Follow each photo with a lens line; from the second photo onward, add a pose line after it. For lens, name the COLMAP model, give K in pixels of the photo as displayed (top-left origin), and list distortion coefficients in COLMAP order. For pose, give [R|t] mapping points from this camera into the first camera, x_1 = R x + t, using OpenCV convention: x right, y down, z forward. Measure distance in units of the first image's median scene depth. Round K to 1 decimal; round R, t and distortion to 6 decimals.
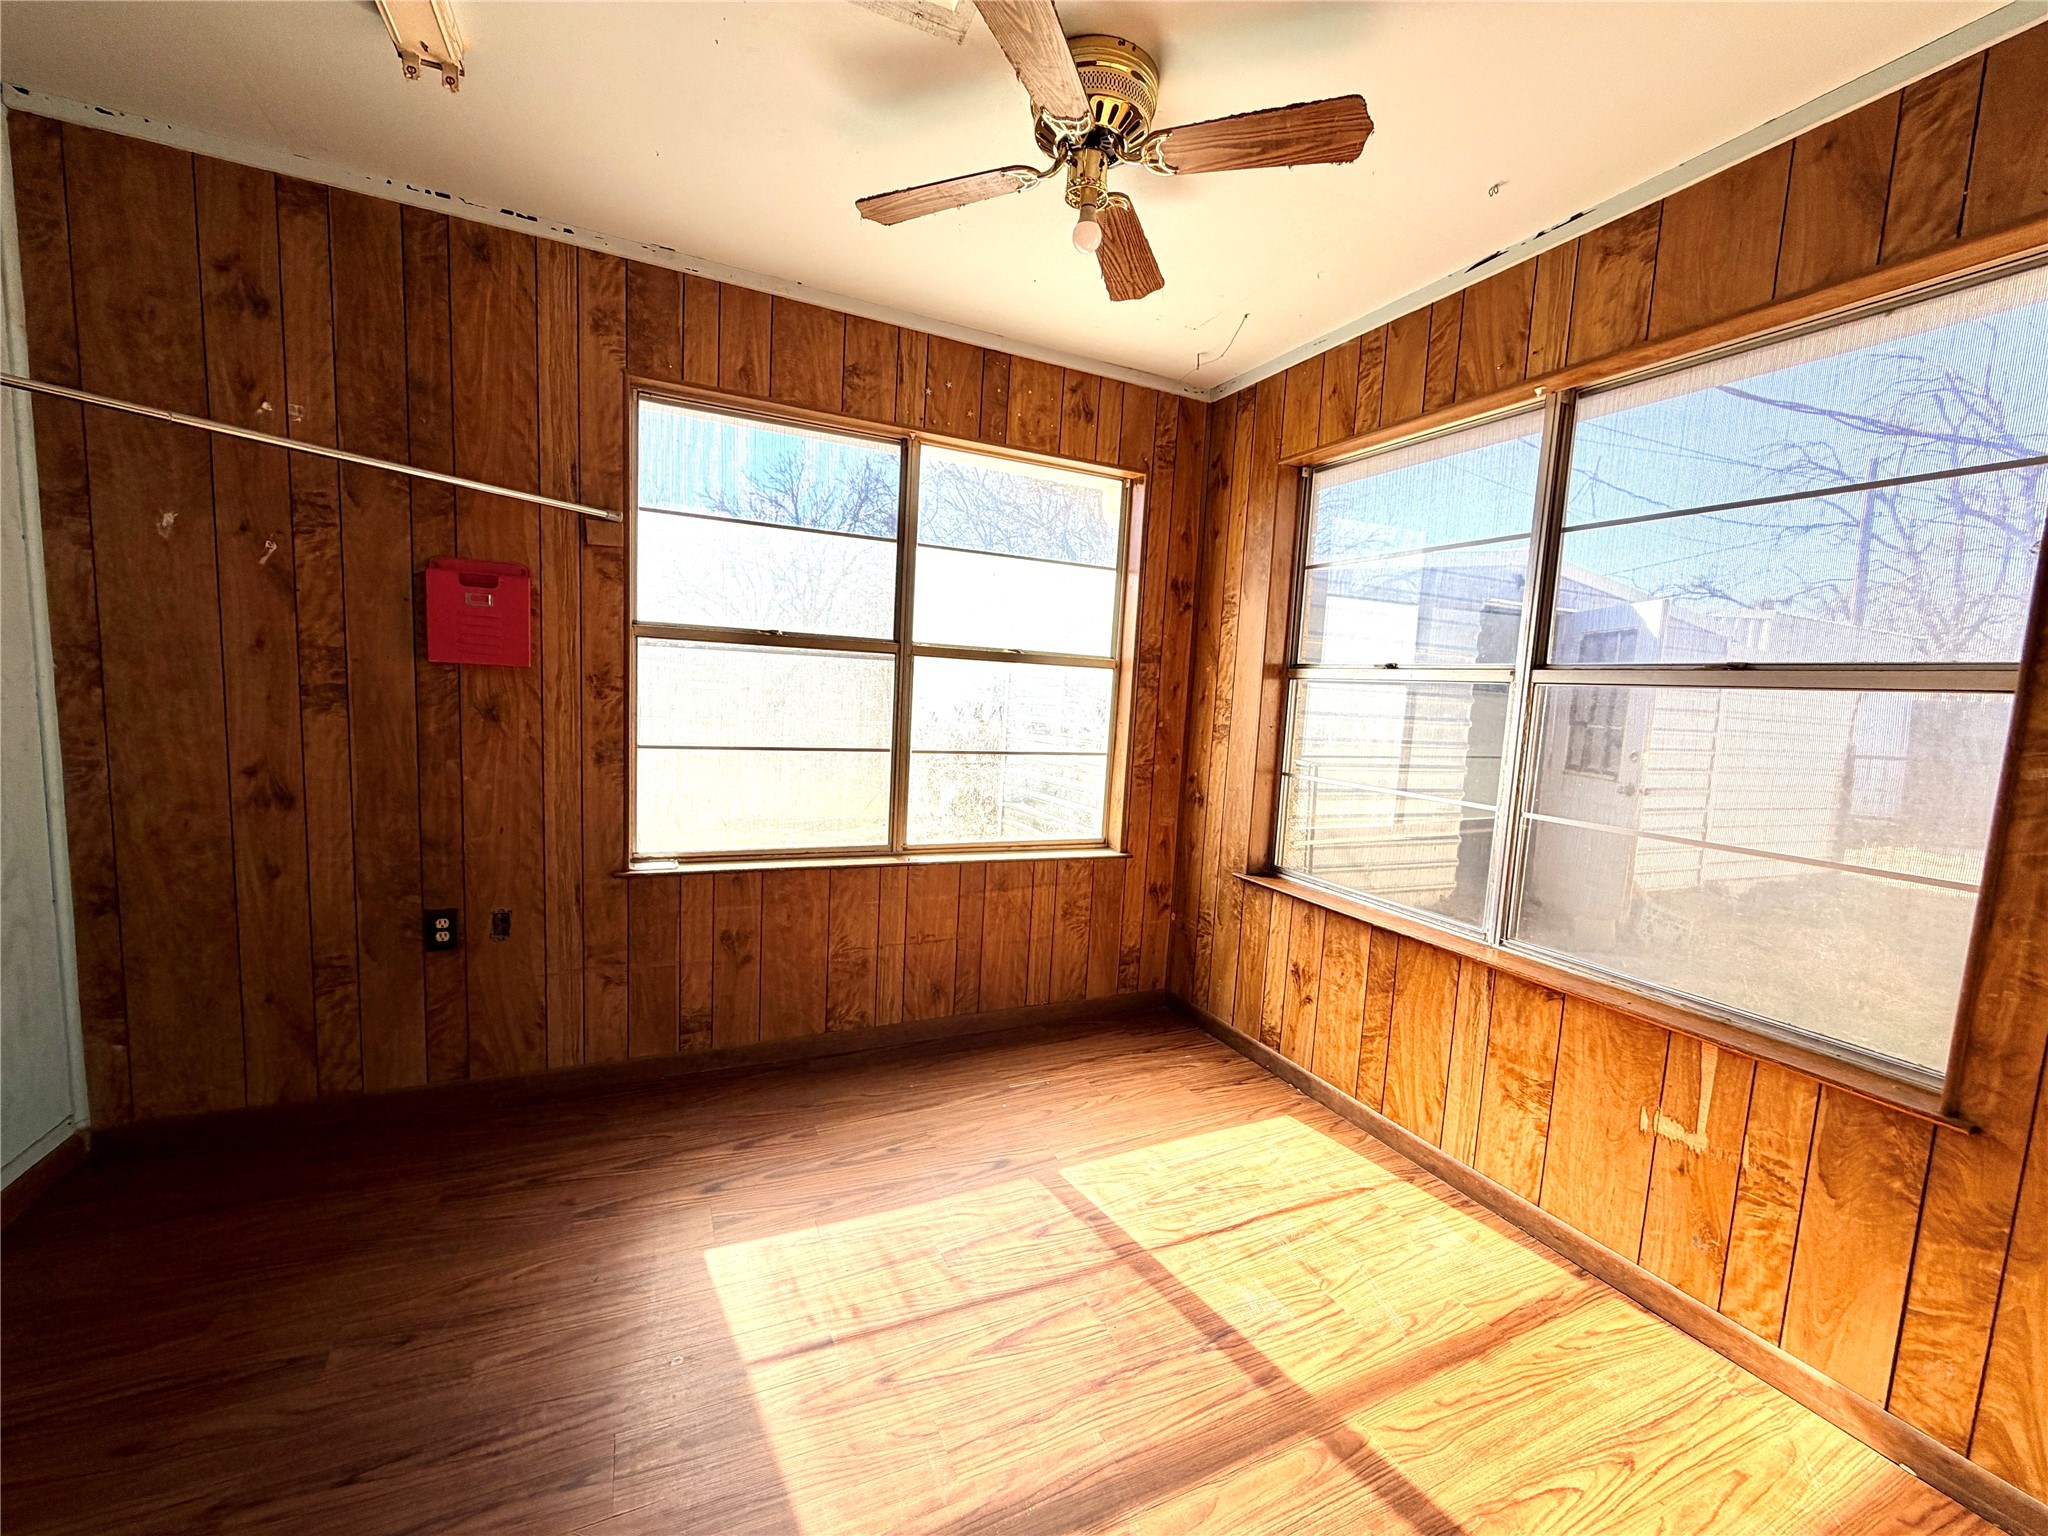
lens RADIAL K [[815.3, 0, 1032.5], [0, 815.3, 772.3], [0, 0, 1]] dist [0.004030, -0.000317]
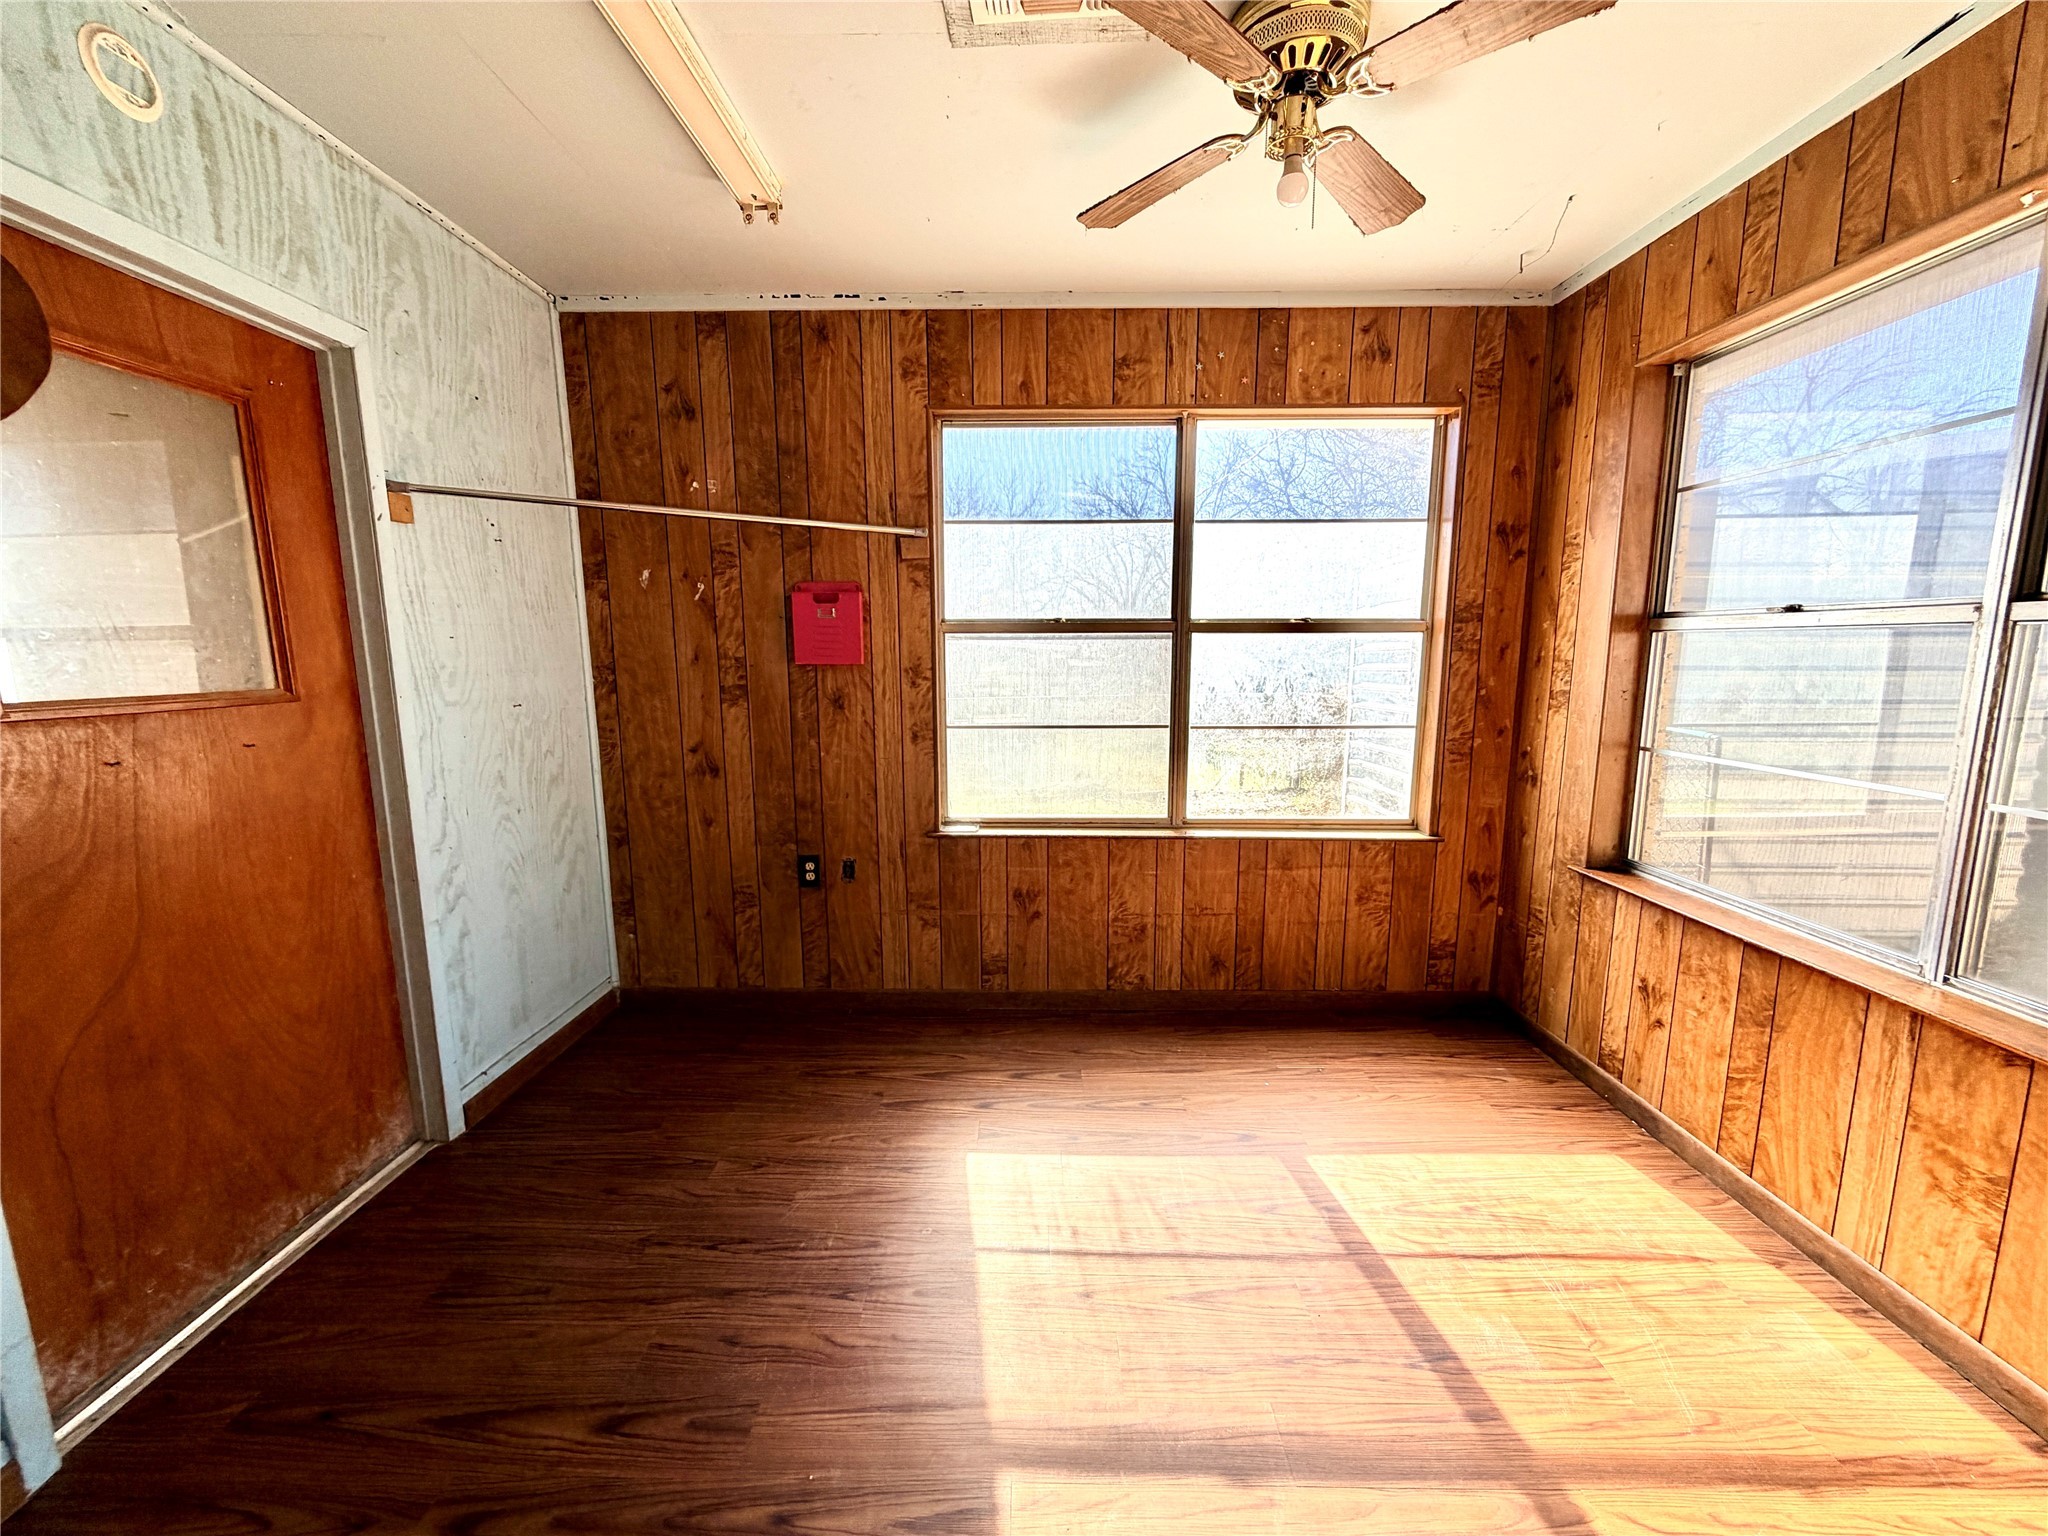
lens RADIAL K [[815.3, 0, 1022.0], [0, 815.3, 773.5], [0, 0, 1]] dist [0.004030, -0.000317]
pose [[0.901202, 0.011016, -0.433259, 0.141395], [0.004737, 0.999367, 0.035262, -0.006677], [0.433373, -0.033830, 0.900580, -0.013460]]
